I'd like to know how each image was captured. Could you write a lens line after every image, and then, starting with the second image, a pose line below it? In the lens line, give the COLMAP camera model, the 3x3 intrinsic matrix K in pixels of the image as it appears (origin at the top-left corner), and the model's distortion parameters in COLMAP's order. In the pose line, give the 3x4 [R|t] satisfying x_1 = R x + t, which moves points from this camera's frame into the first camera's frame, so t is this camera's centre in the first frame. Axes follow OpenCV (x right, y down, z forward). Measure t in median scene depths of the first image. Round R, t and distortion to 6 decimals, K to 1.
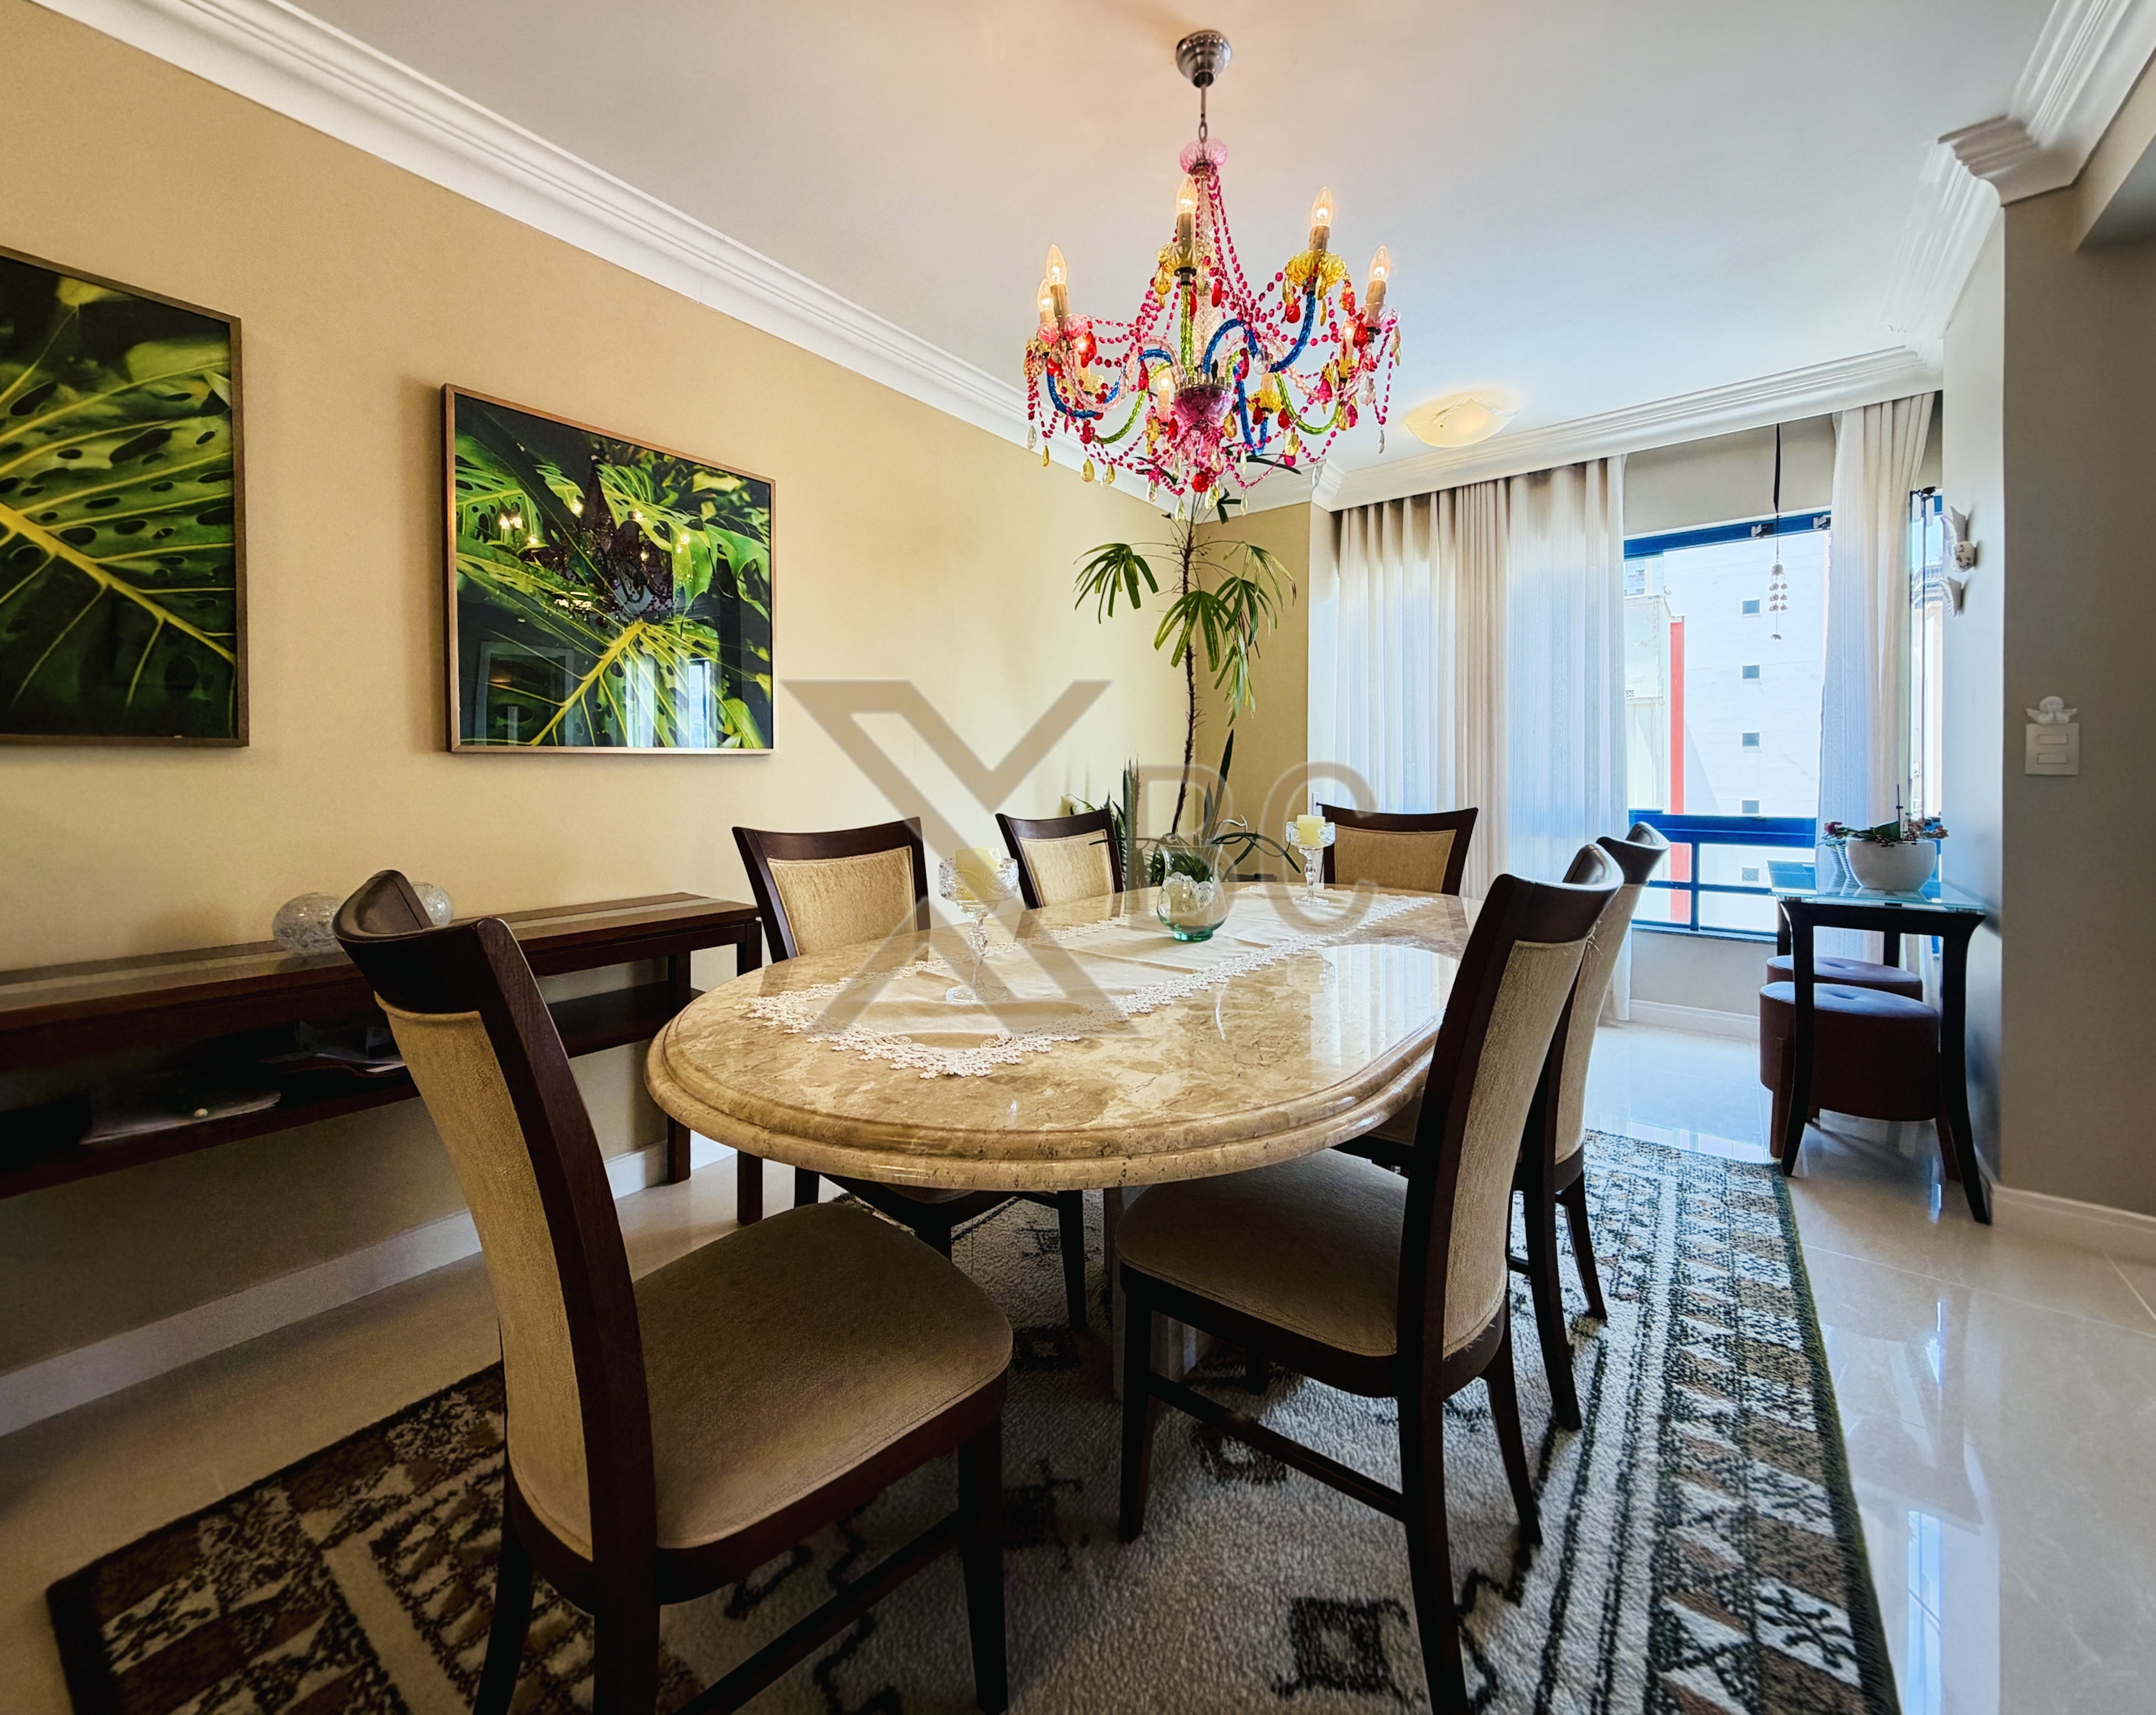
lens RADIAL K [[833.6, 0, 1033.7], [0, 833.6, 782.0], [0, 0, 1]] dist [0.000659, 0.000282]
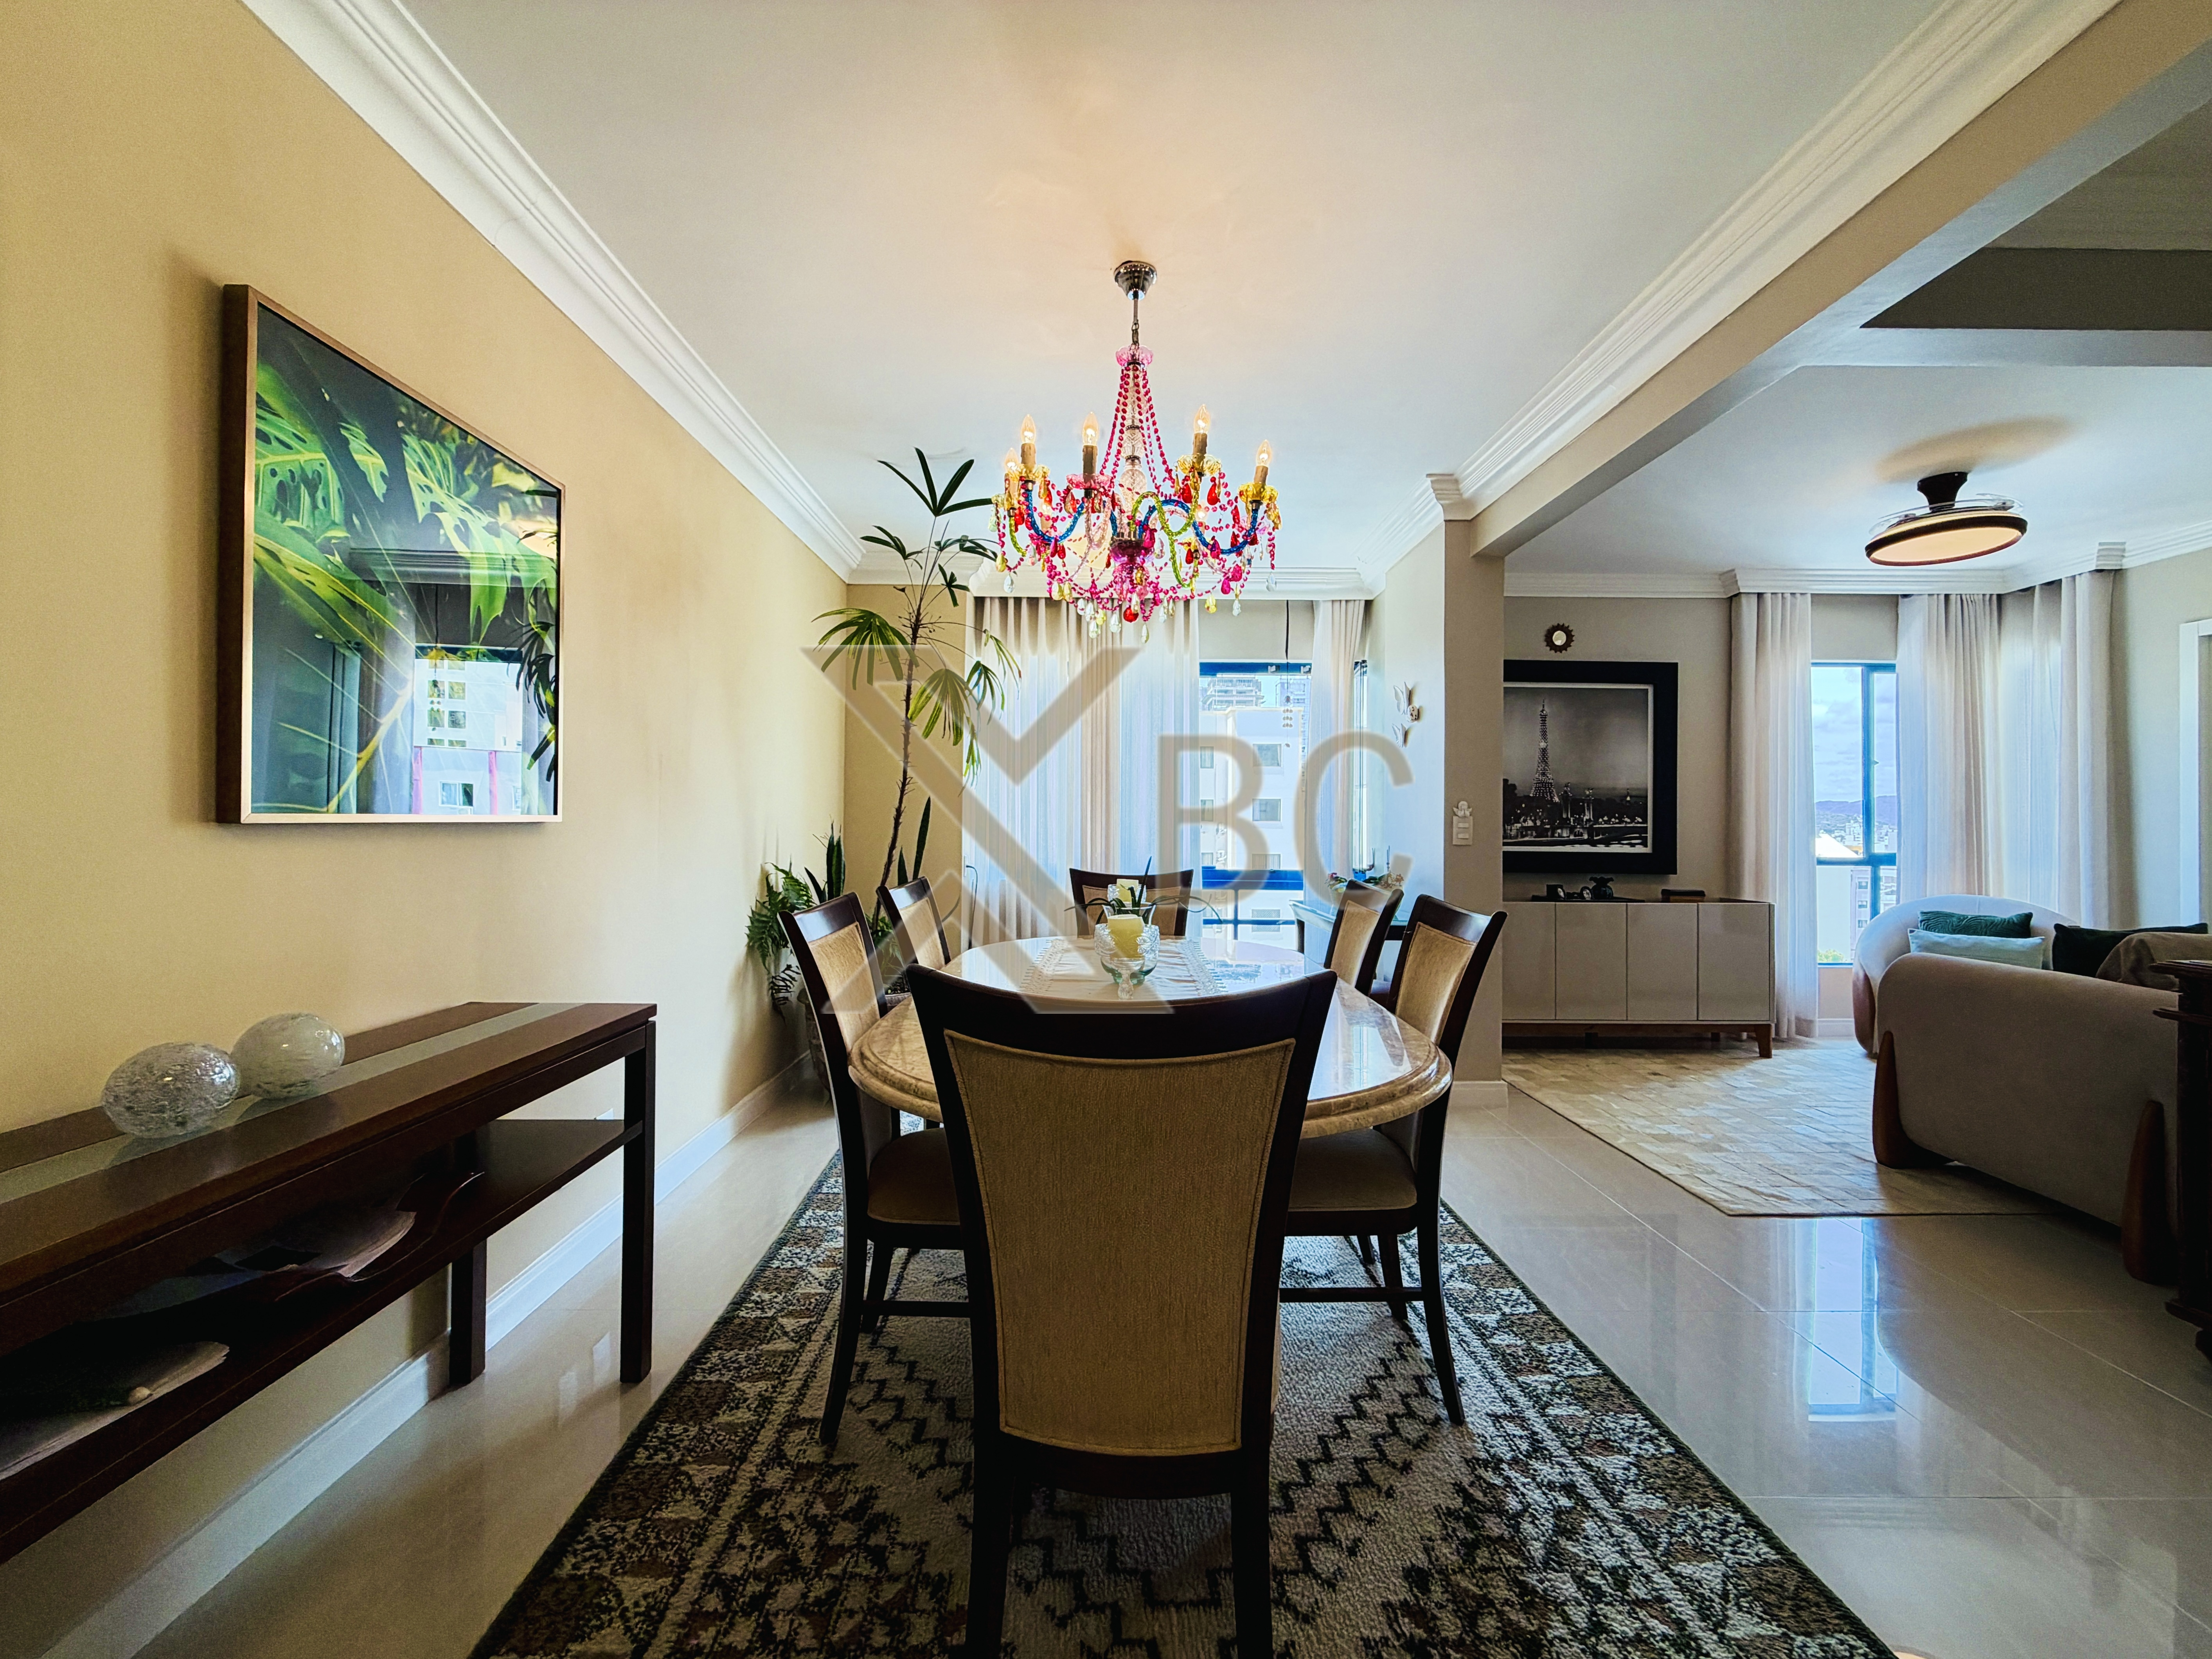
lens RADIAL K [[894.3, 0, 1091.6], [0, 894.3, 830.2], [0, 0, 1]] dist [-0.001252, 0.000328]
pose [[0.782314, 0.005425, 0.622860, -0.520572], [0.000144, 0.999960, -0.008891, -0.020186], [-0.622884, 0.007045, 0.782283, -0.001950]]
